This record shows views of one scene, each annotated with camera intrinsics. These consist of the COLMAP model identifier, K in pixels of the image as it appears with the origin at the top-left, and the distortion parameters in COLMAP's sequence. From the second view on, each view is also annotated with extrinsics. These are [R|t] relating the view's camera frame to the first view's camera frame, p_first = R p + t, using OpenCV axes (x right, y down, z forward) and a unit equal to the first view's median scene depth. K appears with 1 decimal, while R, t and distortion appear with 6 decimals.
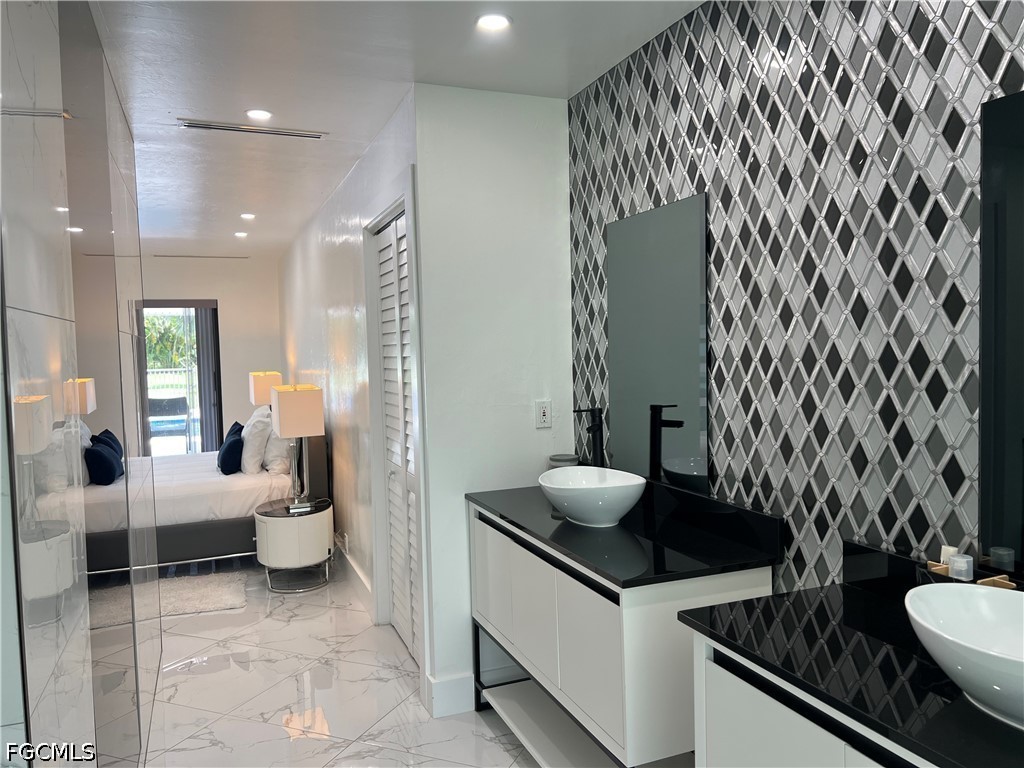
lens RADIAL K [[770.8, 0, 512.0], [0, 770.8, 384.0], [0, 0, 1]] dist [0.083201, -0.001923]
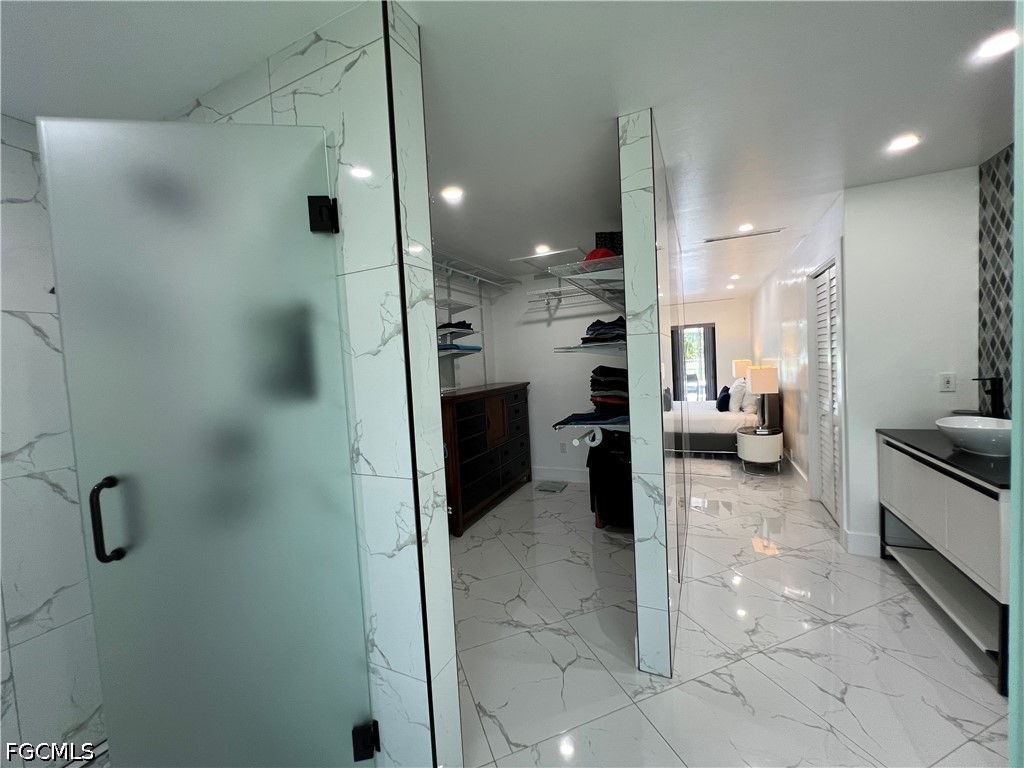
lens RADIAL K [[411.2, 0, 512.0], [0, 411.2, 384.0], [0, 0, 1]] dist [-0.006996, 0.004100]
pose [[0.688520, 0.025166, -0.724781, 0.029018], [0.002440, 0.999312, 0.037016, 0.009078], [0.725213, -0.027254, 0.687984, -0.133571]]
